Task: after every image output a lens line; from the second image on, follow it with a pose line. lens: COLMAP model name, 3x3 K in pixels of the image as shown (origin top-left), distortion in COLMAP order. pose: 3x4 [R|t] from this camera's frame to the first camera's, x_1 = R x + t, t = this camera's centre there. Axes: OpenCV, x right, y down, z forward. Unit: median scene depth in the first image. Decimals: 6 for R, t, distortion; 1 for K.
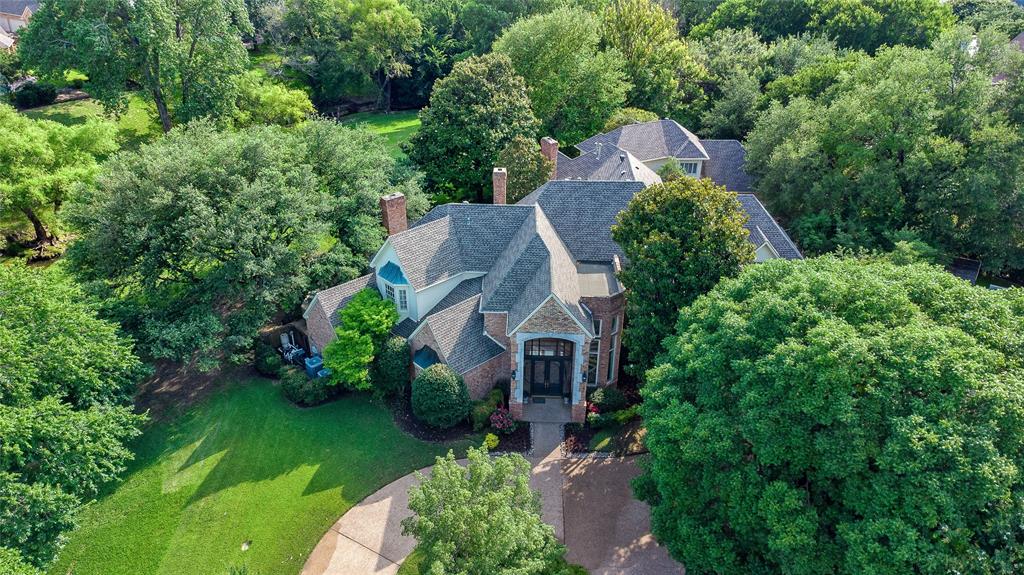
lens RADIAL K [[772.7, 0, 505.6], [0, 772.7, 287.4], [0, 0, 1]] dist [0.347011, -0.496238]
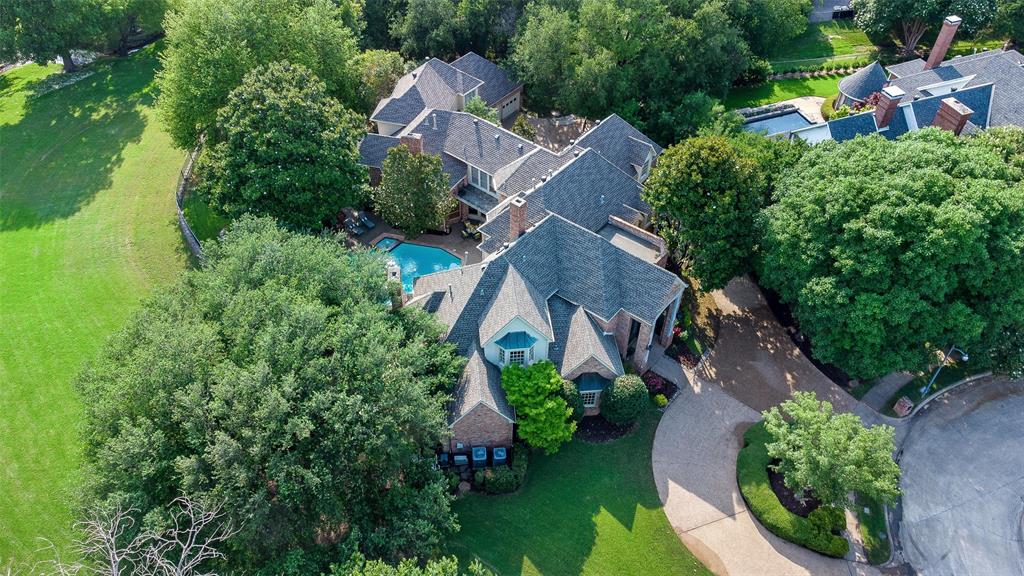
lens RADIAL K [[772.7, 0, 505.6], [0, 772.7, 287.9], [0, 0, 1]] dist [0.347011, -0.496238]
pose [[0.586672, -0.563991, 0.581146, -0.750260], [0.371931, 0.825107, 0.425283, -0.546155], [-0.719363, -0.033356, 0.693833, 0.286604]]
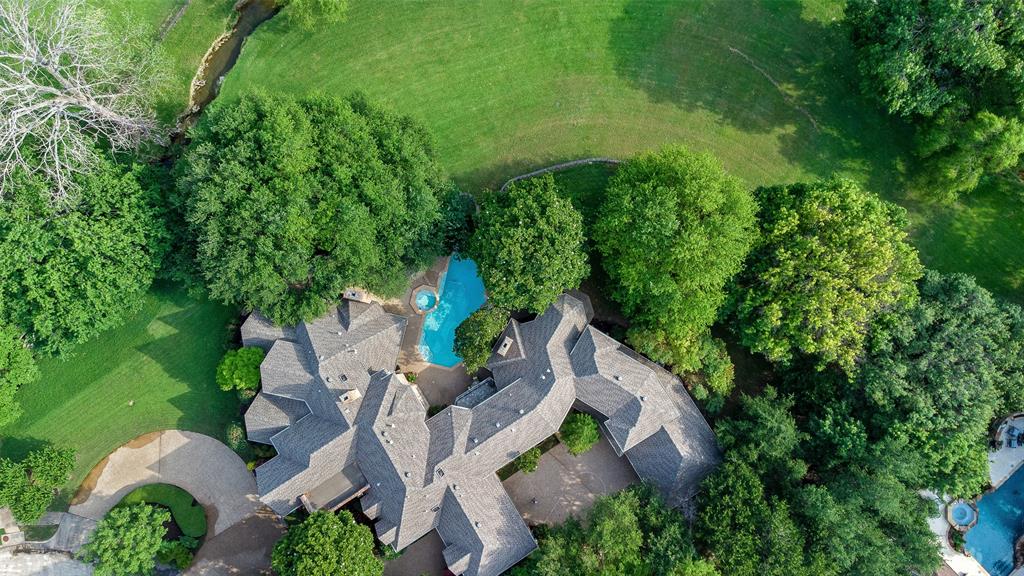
lens RADIAL K [[772.7, 0, 505.6], [0, 772.7, 287.9], [0, 0, 1]] dist [0.347011, -0.496238]
pose [[0.582315, 0.810737, -0.060119, 0.098414], [-0.384480, 0.339801, 0.858318, -1.588583], [0.716299, -0.476697, 0.509584, 0.643734]]
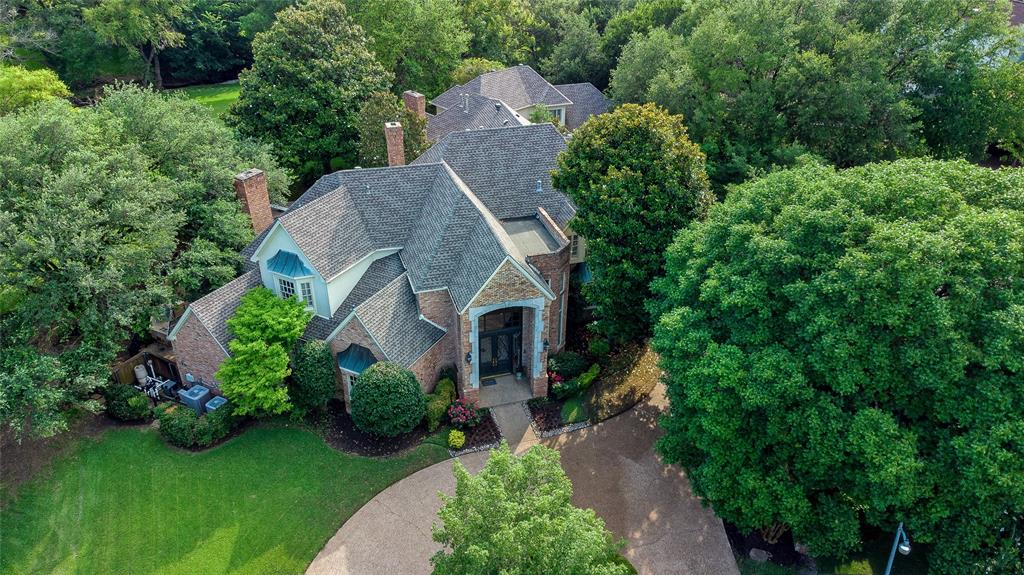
lens RADIAL K [[772.7, 0, 505.6], [0, 772.7, 287.4], [0, 0, 1]] dist [0.347011, -0.496238]
pose [[0.946933, -0.160289, 0.278614, -0.164670], [0.154456, 0.987067, 0.042912, 0.005233], [-0.281889, 0.002399, 0.959444, 0.154772]]
